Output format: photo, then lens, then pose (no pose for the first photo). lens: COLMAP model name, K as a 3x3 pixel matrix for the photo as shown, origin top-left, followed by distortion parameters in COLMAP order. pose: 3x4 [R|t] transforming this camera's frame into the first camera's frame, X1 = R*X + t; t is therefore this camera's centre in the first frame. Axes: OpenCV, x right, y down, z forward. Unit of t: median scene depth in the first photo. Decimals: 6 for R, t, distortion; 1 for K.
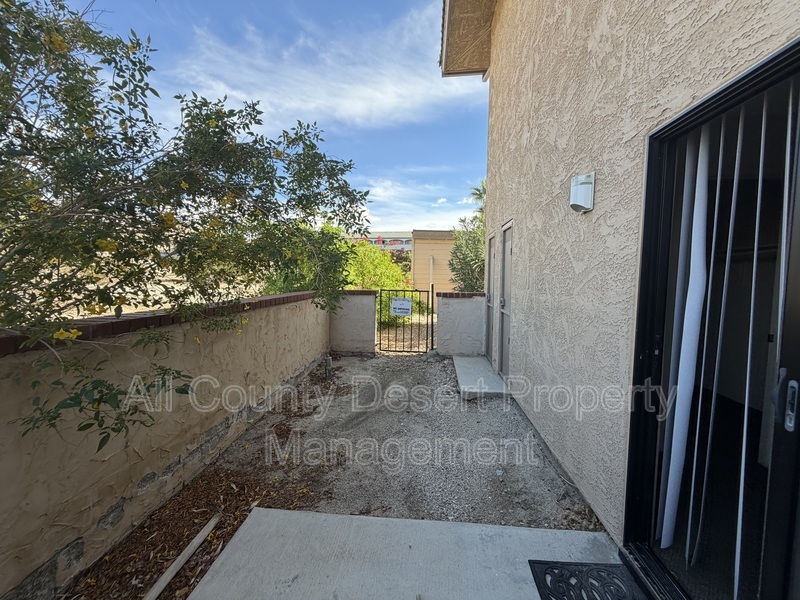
lens RADIAL K [[317.1, 0, 398.3], [0, 317.1, 299.5], [0, 0, 1]] dist [-0.001041, 0.000401]
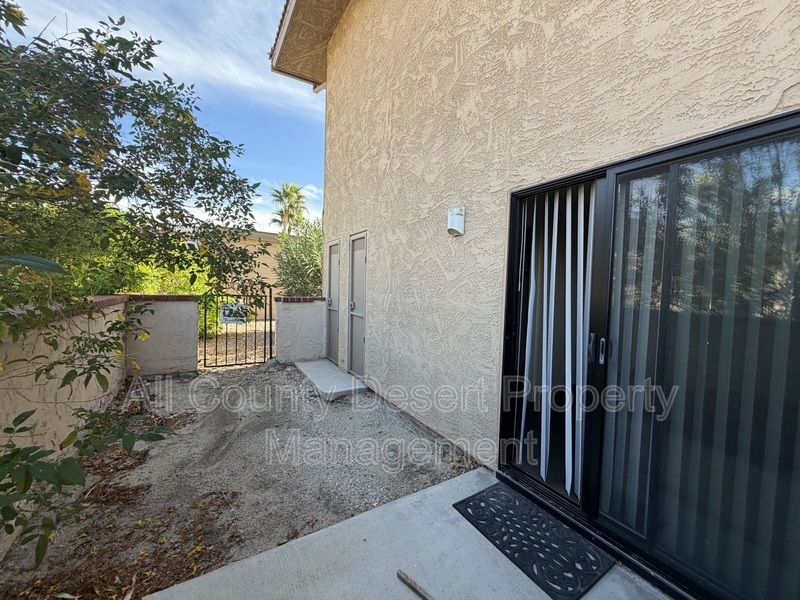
lens RADIAL K [[317.1, 0, 398.3], [0, 317.1, 299.5], [0, 0, 1]] dist [-0.001041, 0.000401]
pose [[0.804025, -0.011905, 0.594476, -0.296469], [0.021377, 0.999732, -0.008891, 0.001745], [-0.594211, 0.019857, 0.804064, 0.051056]]
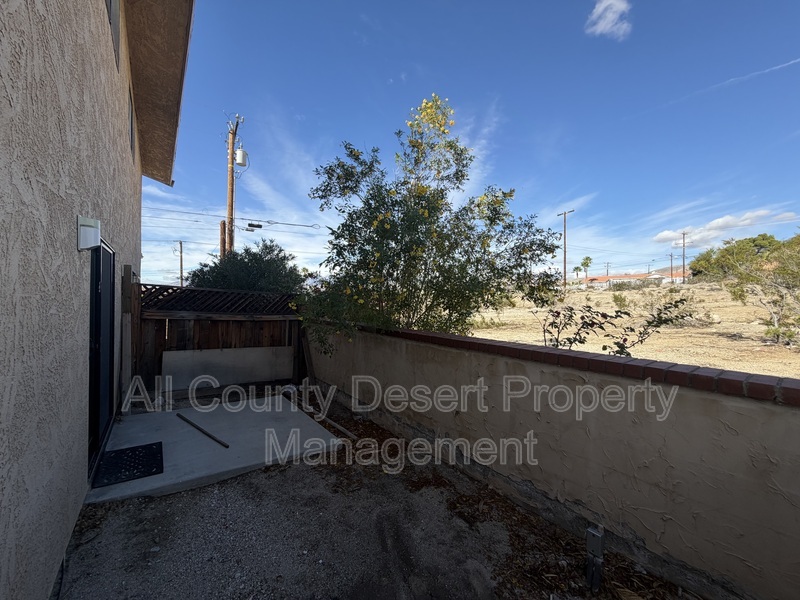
lens RADIAL K [[317.1, 0, 398.3], [0, 317.1, 299.5], [0, 0, 1]] dist [-0.001041, 0.000401]
pose [[-0.736777, -0.011906, -0.676031, 0.377586], [-0.061044, 0.996933, 0.048972, -0.174281], [0.673374, 0.077349, -0.735244, 1.785489]]
